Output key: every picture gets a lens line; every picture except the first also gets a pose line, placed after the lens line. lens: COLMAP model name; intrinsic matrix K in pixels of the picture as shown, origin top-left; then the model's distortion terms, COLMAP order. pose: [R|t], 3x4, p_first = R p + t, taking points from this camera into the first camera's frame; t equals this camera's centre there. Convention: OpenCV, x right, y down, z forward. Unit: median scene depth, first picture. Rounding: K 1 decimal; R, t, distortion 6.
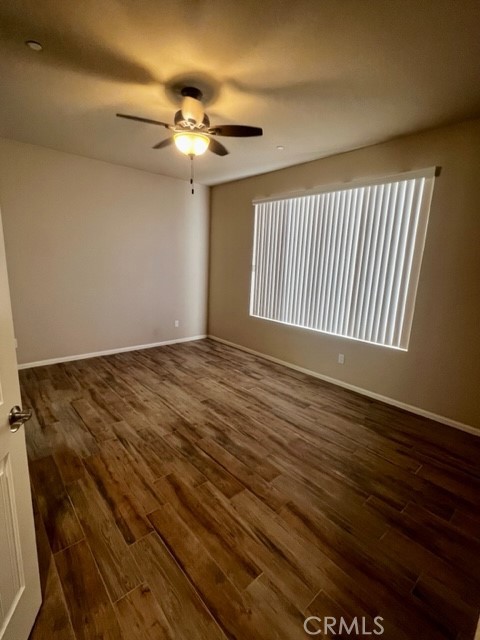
lens RADIAL K [[296.4, 0, 238.6], [0, 296.4, 319.1], [0, 0, 1]] dist [-0.001458, 0.001098]
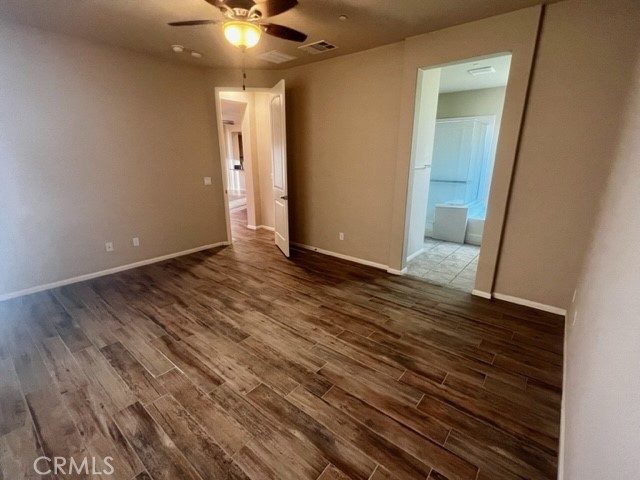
lens RADIAL K [[296.4, 0, 318.4], [0, 296.4, 239.8], [0, 0, 1]] dist [-0.001458, 0.001098]
pose [[-0.986934, 0.000275, -0.161126, -0.187209], [-0.072375, 0.892684, 0.444833, -0.340606], [0.143956, 0.450683, -0.881000, 1.664898]]
